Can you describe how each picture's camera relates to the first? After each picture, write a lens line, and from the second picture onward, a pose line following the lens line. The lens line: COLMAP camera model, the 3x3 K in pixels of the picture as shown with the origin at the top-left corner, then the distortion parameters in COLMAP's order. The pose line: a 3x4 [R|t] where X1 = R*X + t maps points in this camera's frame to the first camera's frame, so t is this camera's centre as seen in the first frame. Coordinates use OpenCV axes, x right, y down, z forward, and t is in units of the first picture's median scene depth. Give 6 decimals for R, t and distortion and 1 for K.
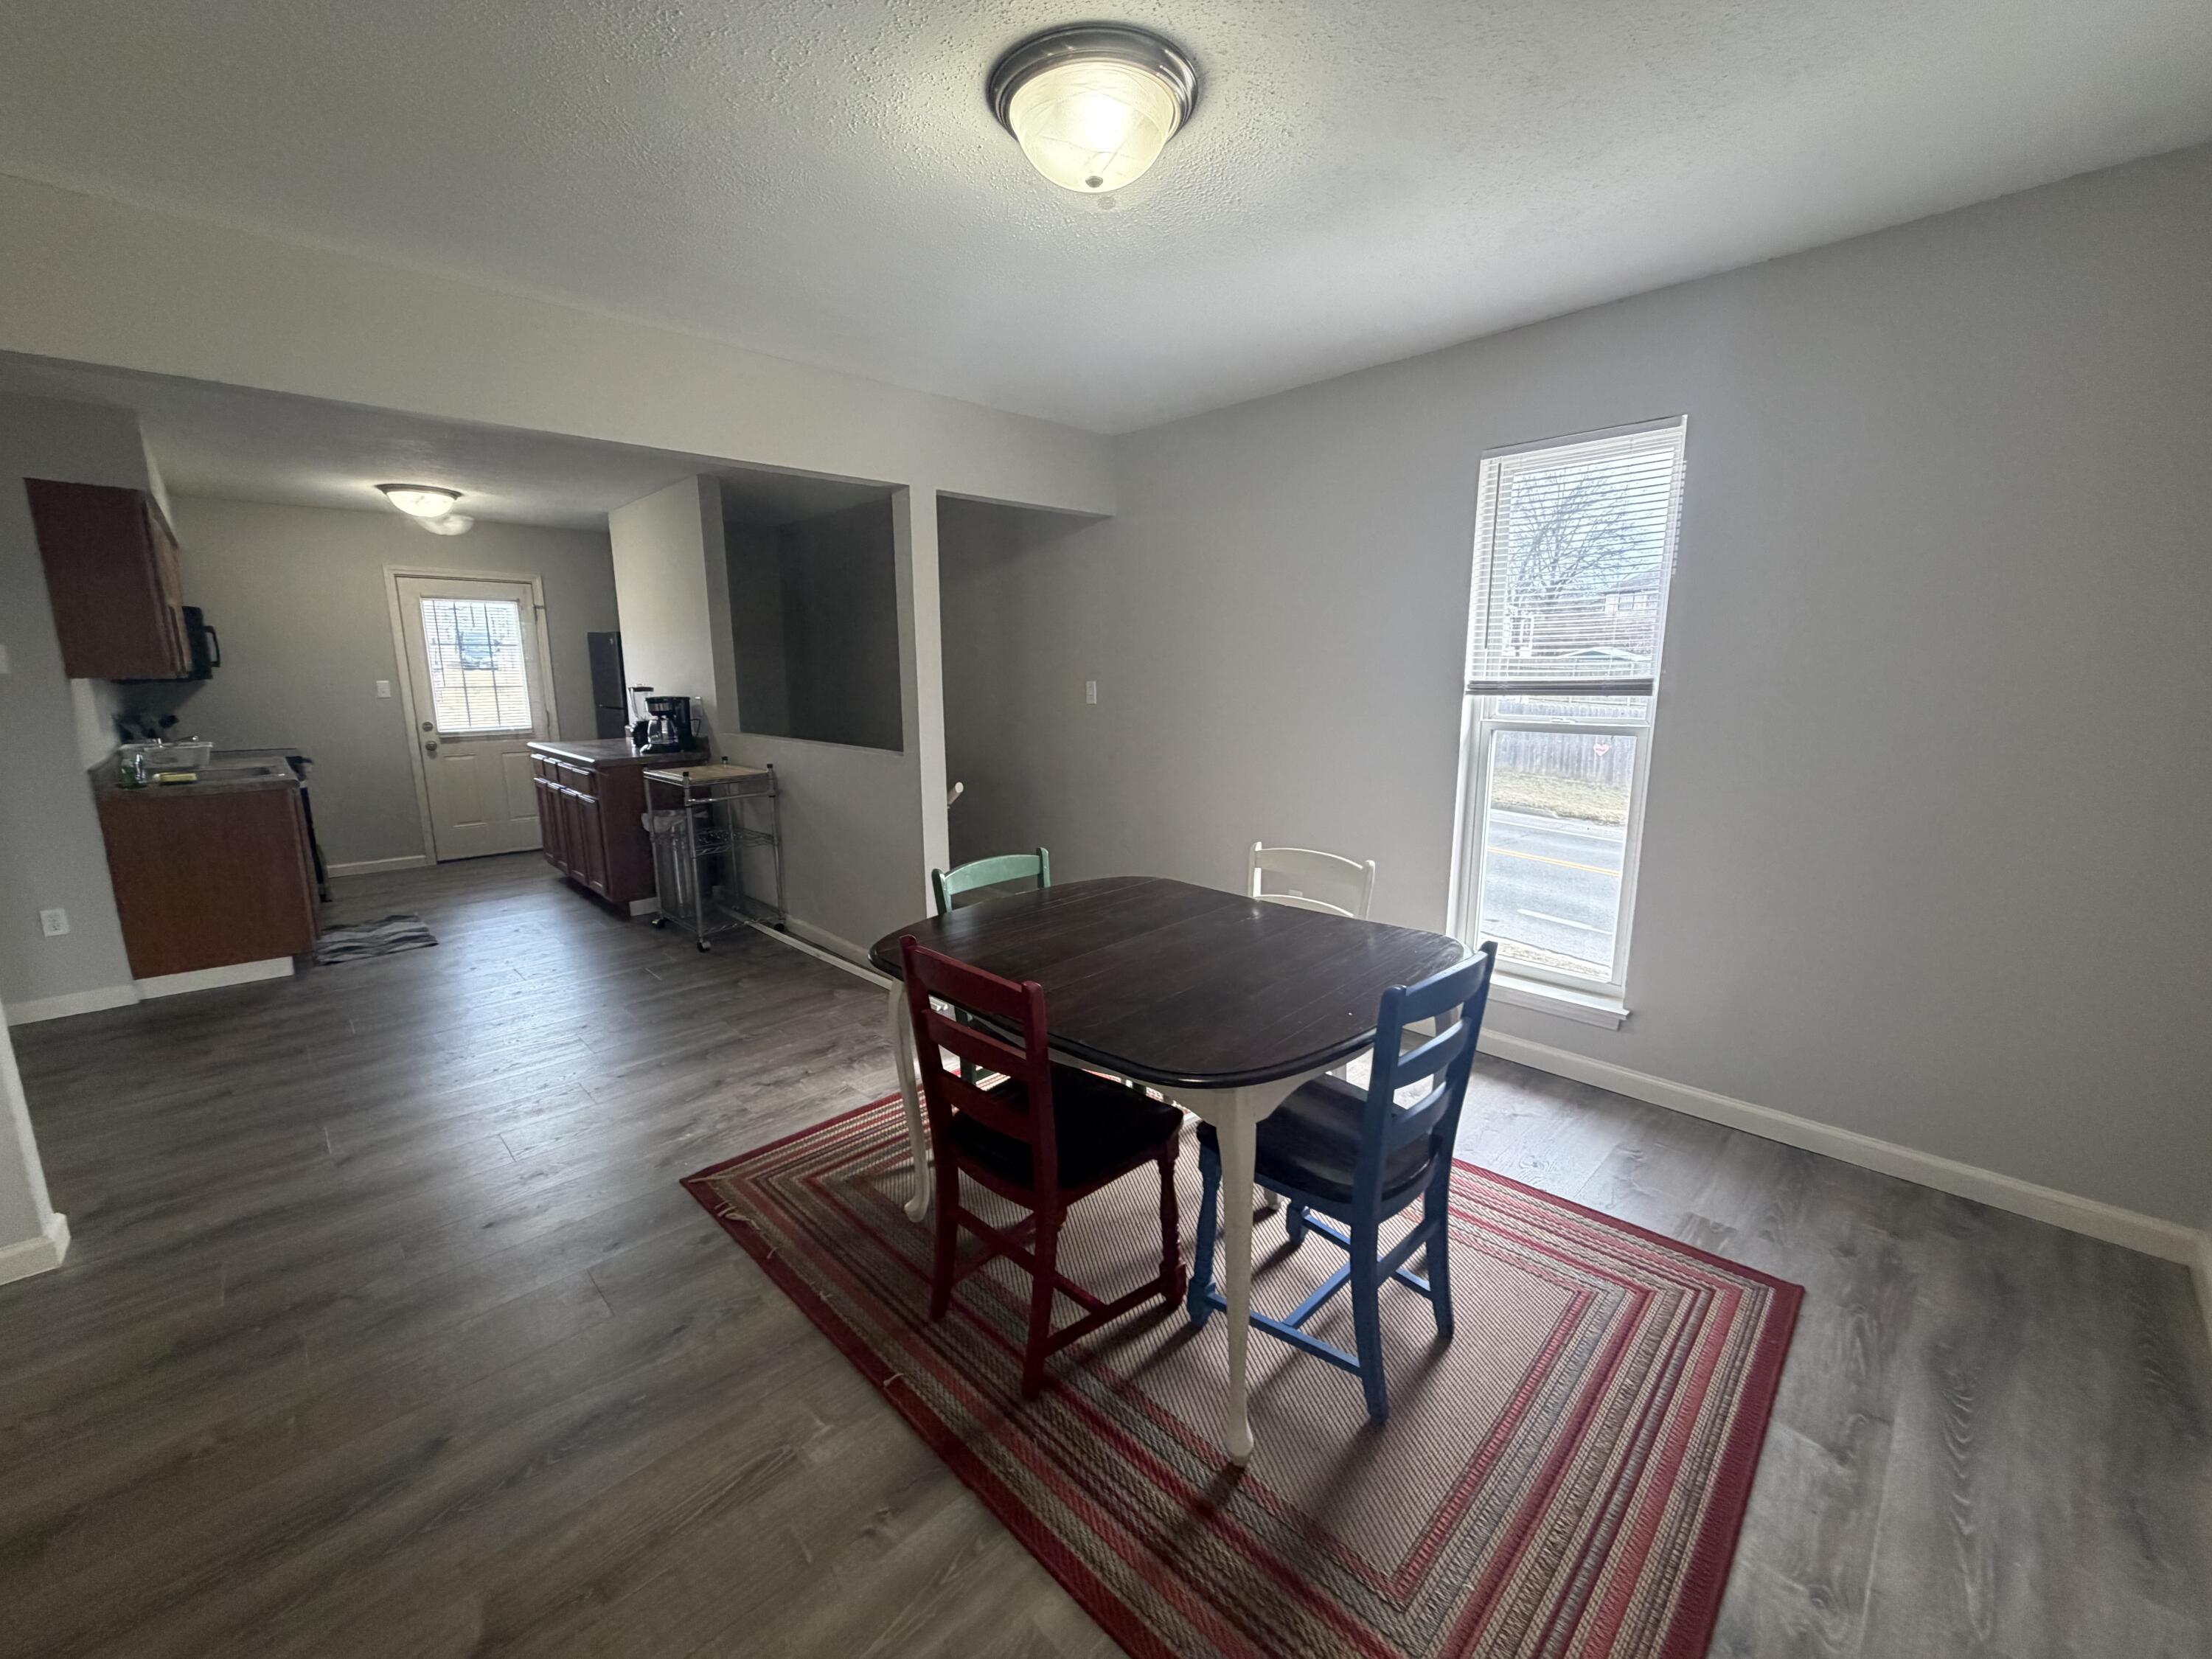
lens RADIAL K [[875.1, 0, 1106.0], [0, 875.1, 829.5], [0, 0, 1]] dist [0.000149, 0.000041]
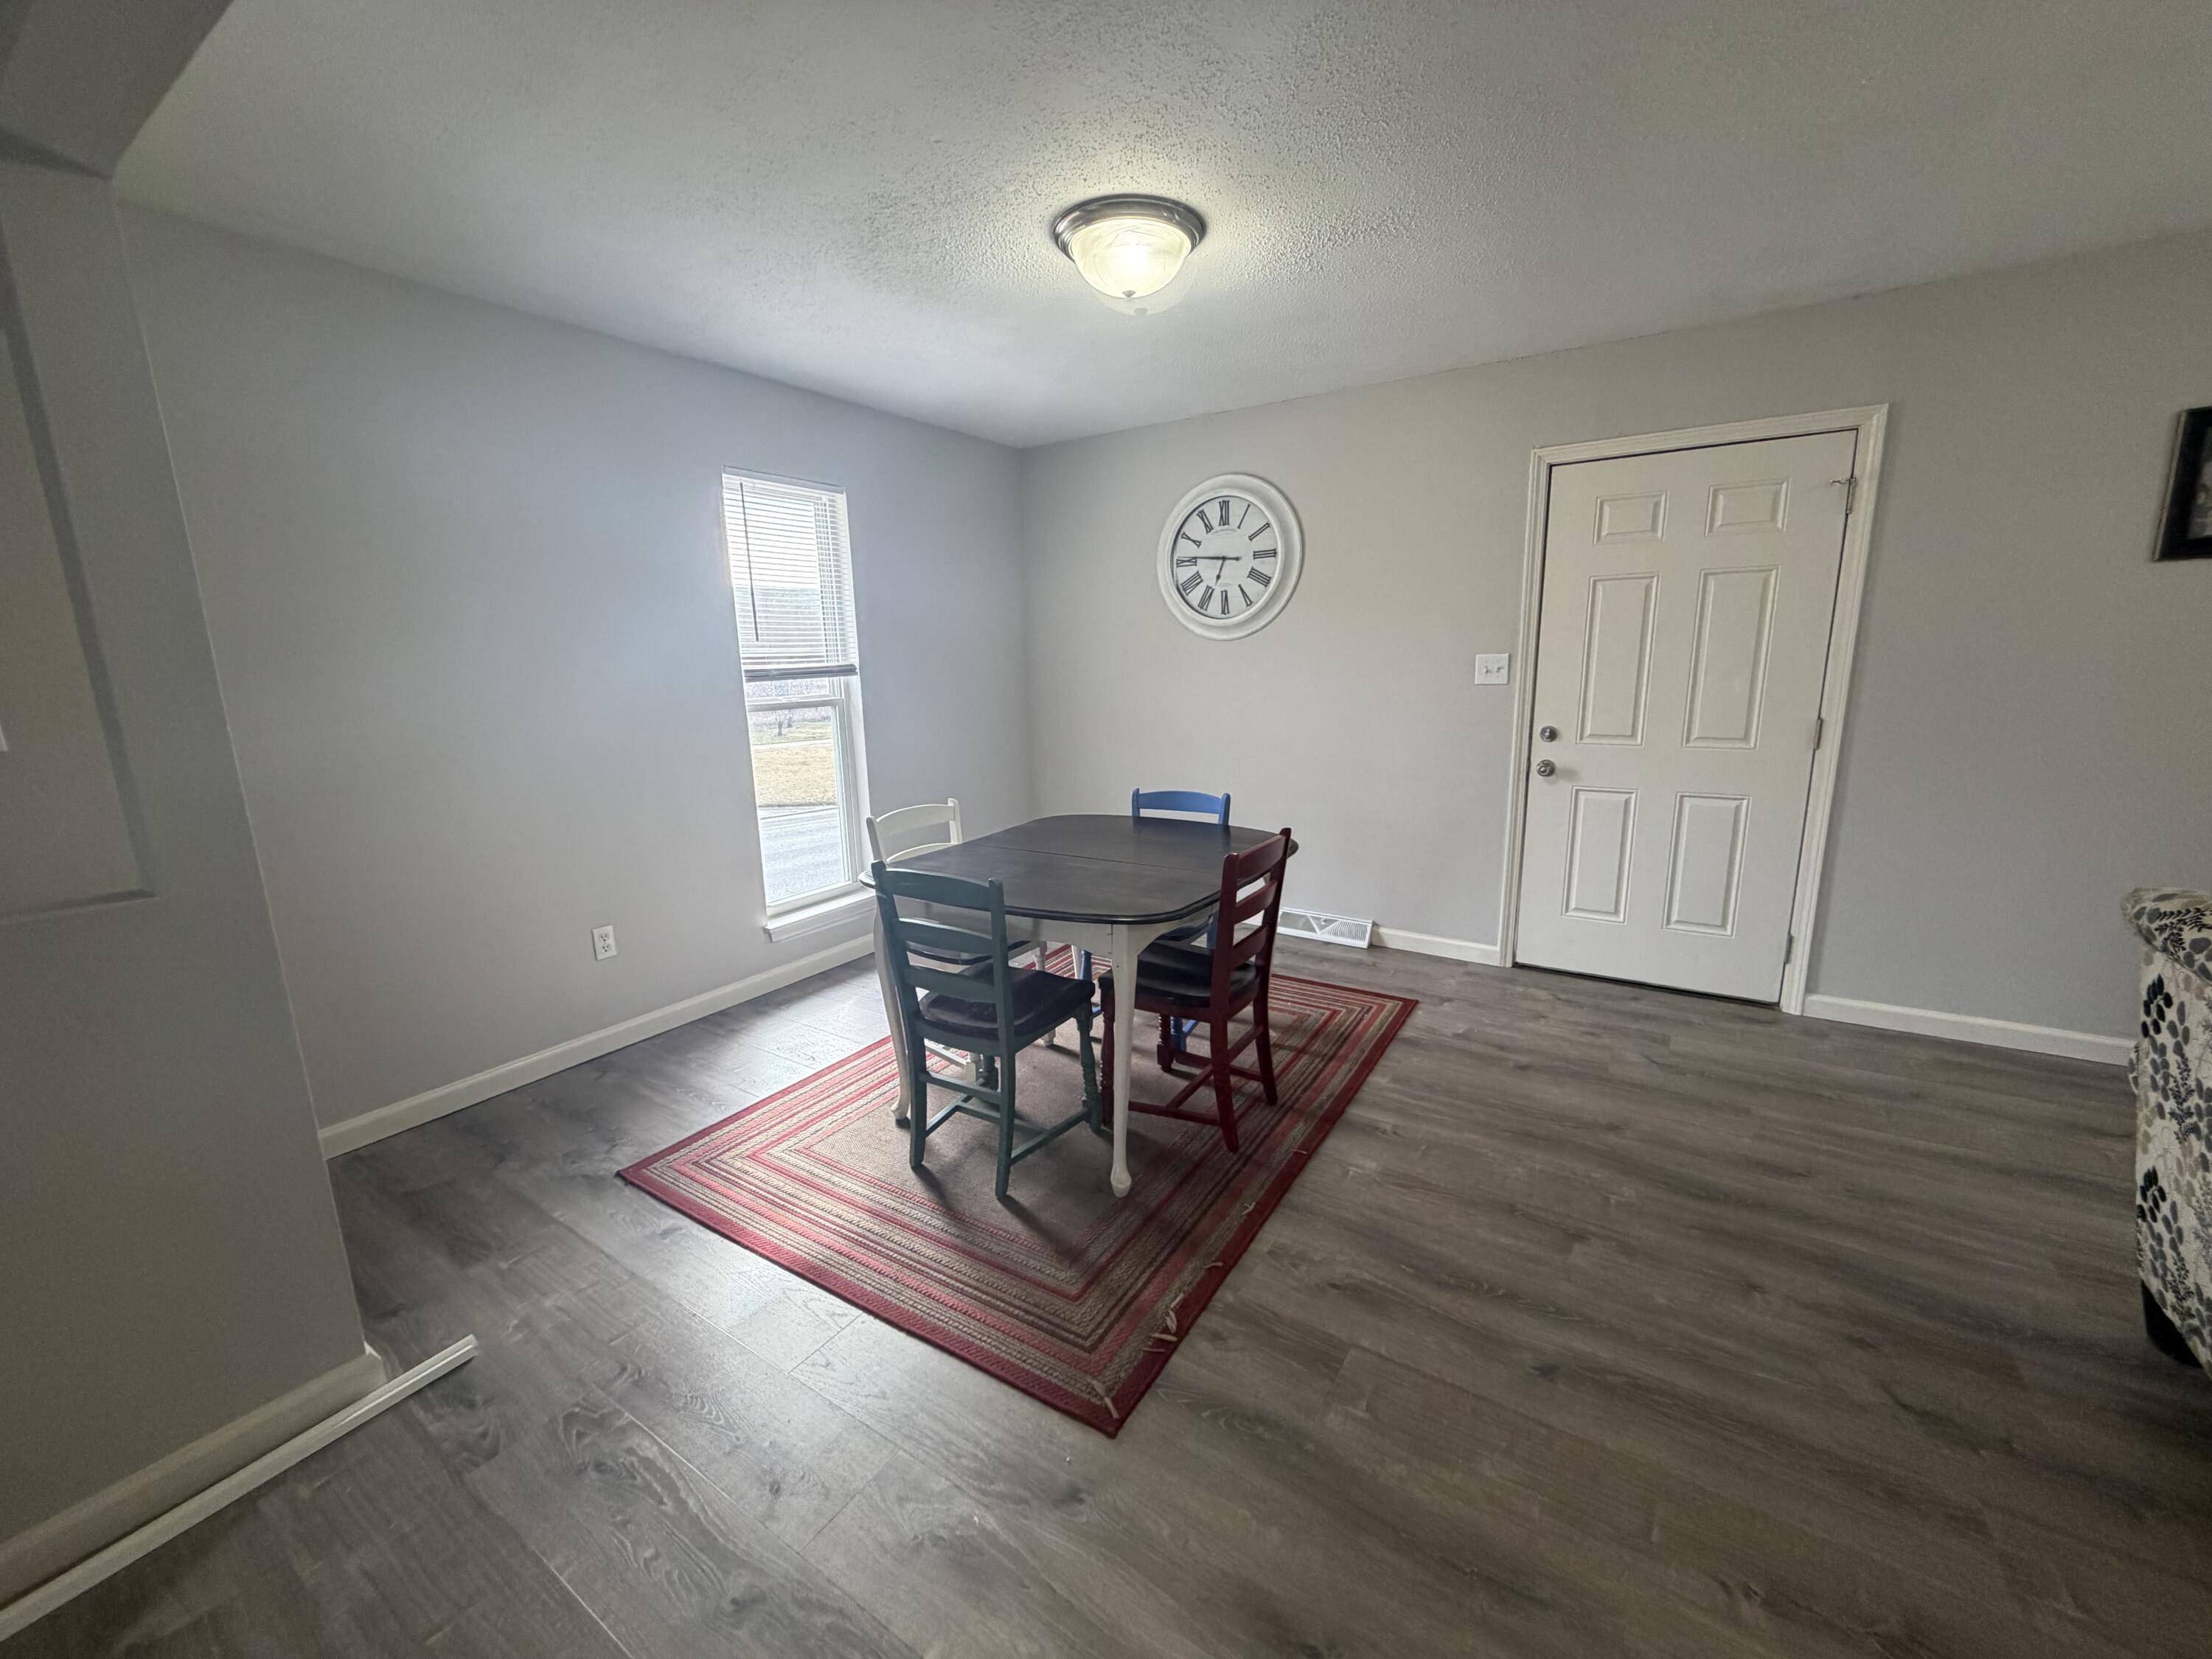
lens RADIAL K [[880.6, 0, 1101.3], [0, 880.6, 823.8], [0, 0, 1]] dist [-0.000246, -0.000012]
pose [[-0.209093, -0.170983, 0.962832, -1.074004], [0.202952, 0.955570, 0.213767, -0.171834], [-0.956604, 0.240106, -0.165101, 1.055954]]
